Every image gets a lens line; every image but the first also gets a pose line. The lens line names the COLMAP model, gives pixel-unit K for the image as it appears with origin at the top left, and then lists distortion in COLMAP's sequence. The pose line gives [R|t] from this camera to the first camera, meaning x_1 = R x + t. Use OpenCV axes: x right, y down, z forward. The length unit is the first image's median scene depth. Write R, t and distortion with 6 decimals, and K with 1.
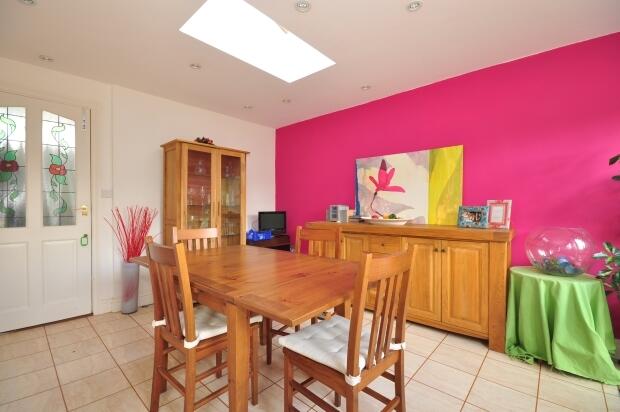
lens RADIAL K [[270.4, 0, 308.7], [0, 270.4, 209.4], [0, 0, 1]] dist [-0.001594, -0.000026]
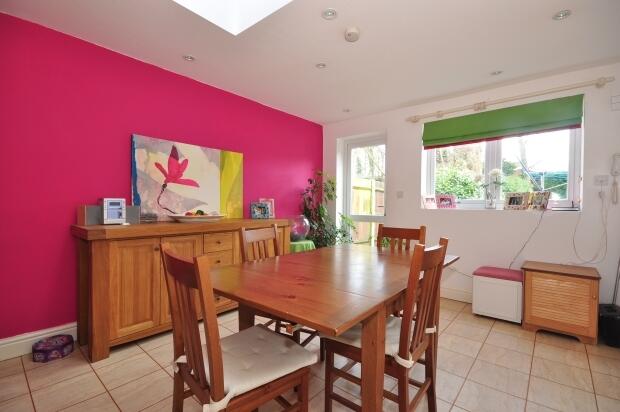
lens RADIAL K [[282.9, 0, 308.8], [0, 282.9, 205.3], [0, 0, 1]] dist [-0.000053, 0.000022]
pose [[-0.022708, -0.007374, 0.999715, -0.629481], [-0.004677, 0.999963, 0.007270, -0.008164], [-0.999731, -0.004511, -0.022741, 0.610721]]
